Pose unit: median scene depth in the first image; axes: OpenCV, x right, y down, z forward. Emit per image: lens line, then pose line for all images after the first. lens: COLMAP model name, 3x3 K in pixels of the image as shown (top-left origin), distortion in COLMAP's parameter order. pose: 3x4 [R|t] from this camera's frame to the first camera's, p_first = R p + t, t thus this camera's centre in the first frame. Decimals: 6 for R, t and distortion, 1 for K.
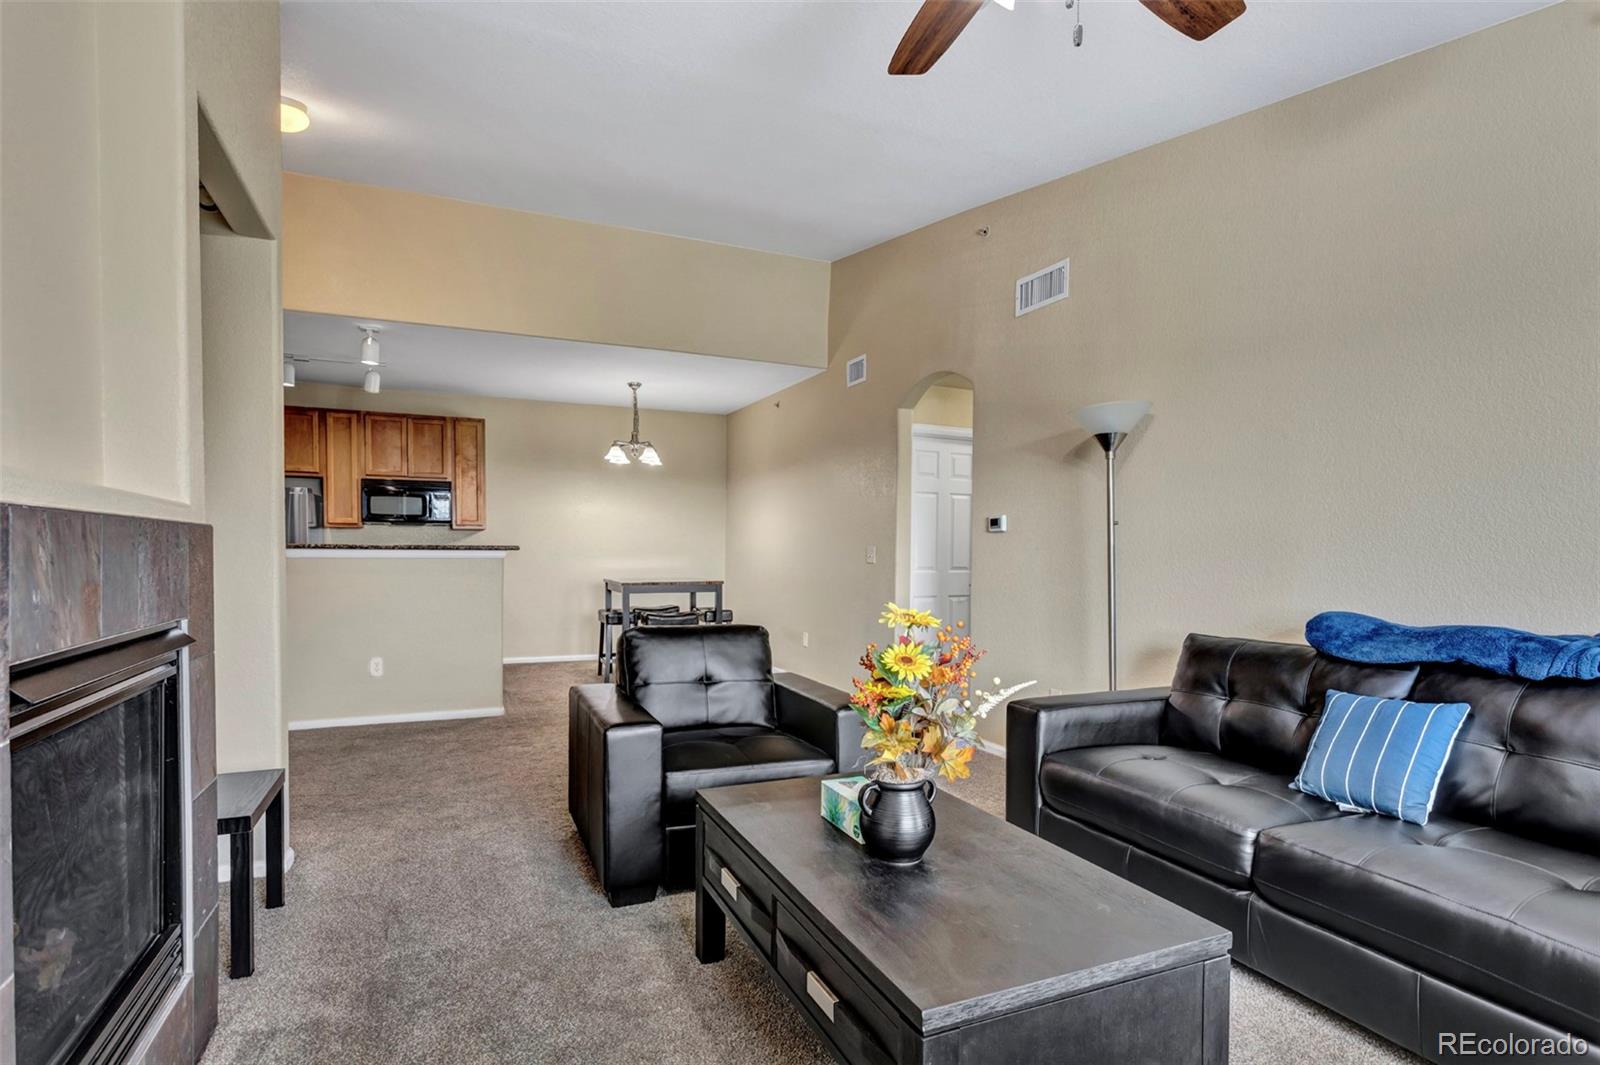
lens RADIAL K [[813.8, 0, 799.9], [0, 813.8, 569.8], [0, 0, 1]] dist [-0.000484, 0.000102]
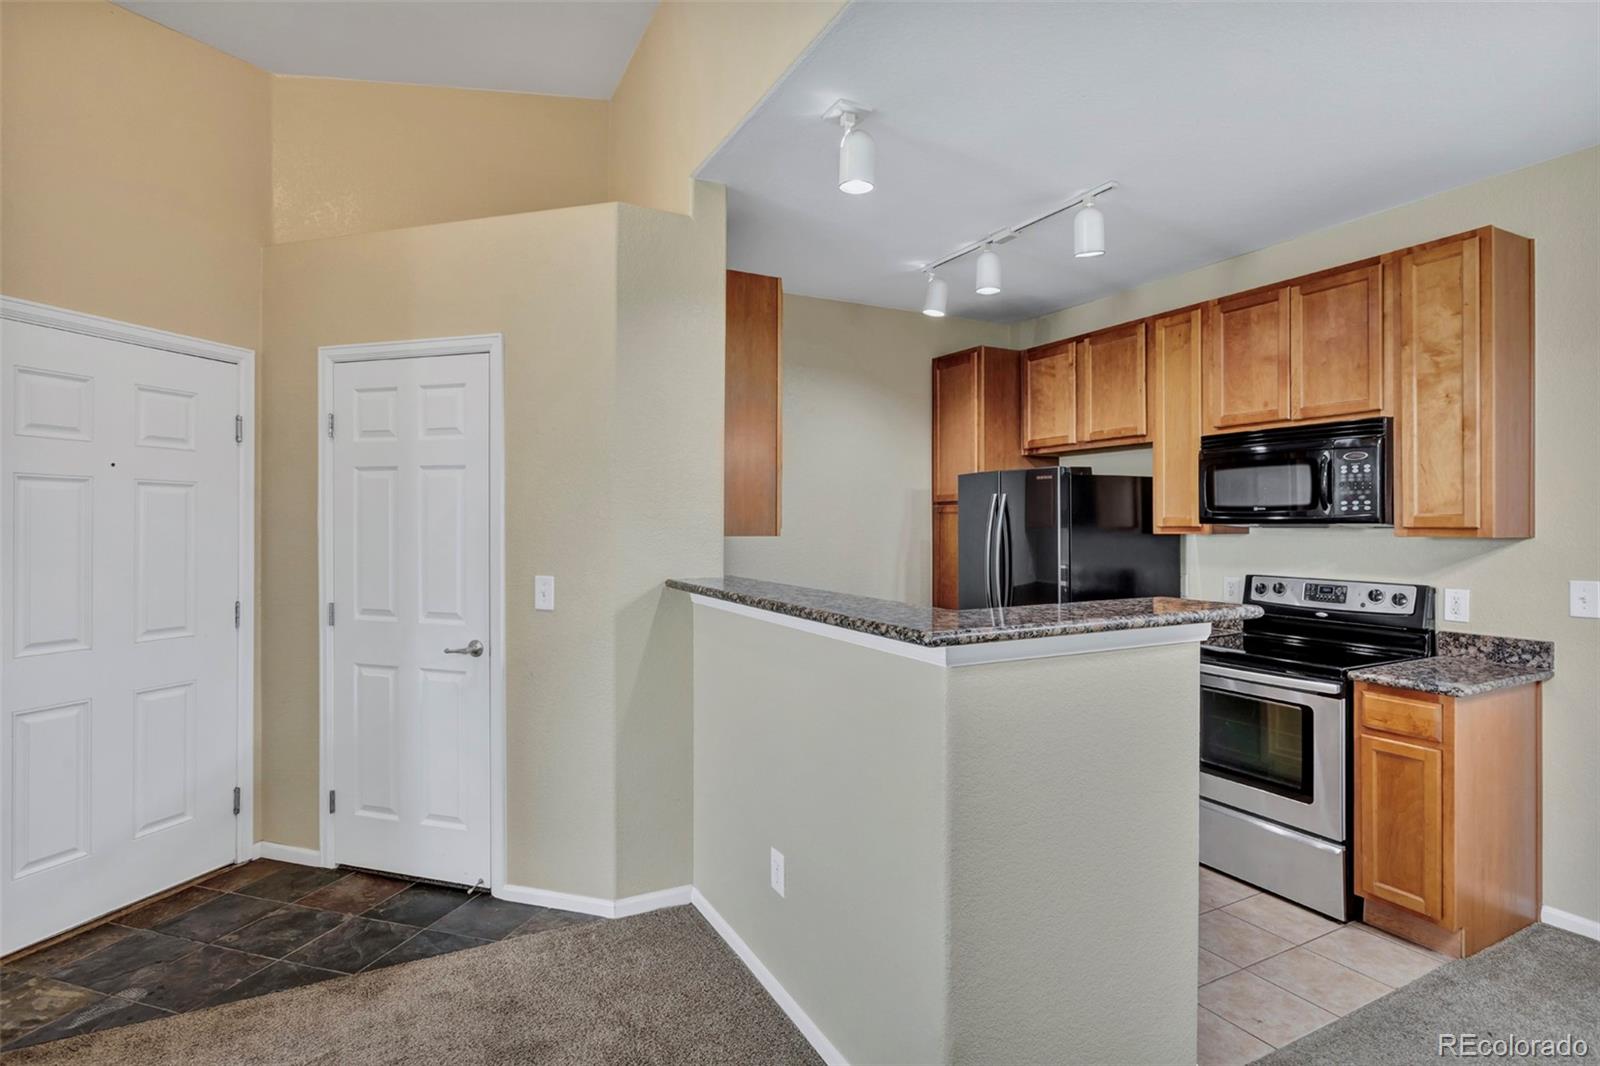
lens RADIAL K [[819.5, 0, 806.9], [0, 819.5, 527.8], [0, 0, 1]] dist [-0.000825, 0.001808]
pose [[0.066221, -0.000104, -0.997805, -0.057243], [-0.025141, 0.999682, -0.001773, -0.048848], [0.997488, 0.025204, 0.066197, 0.717217]]
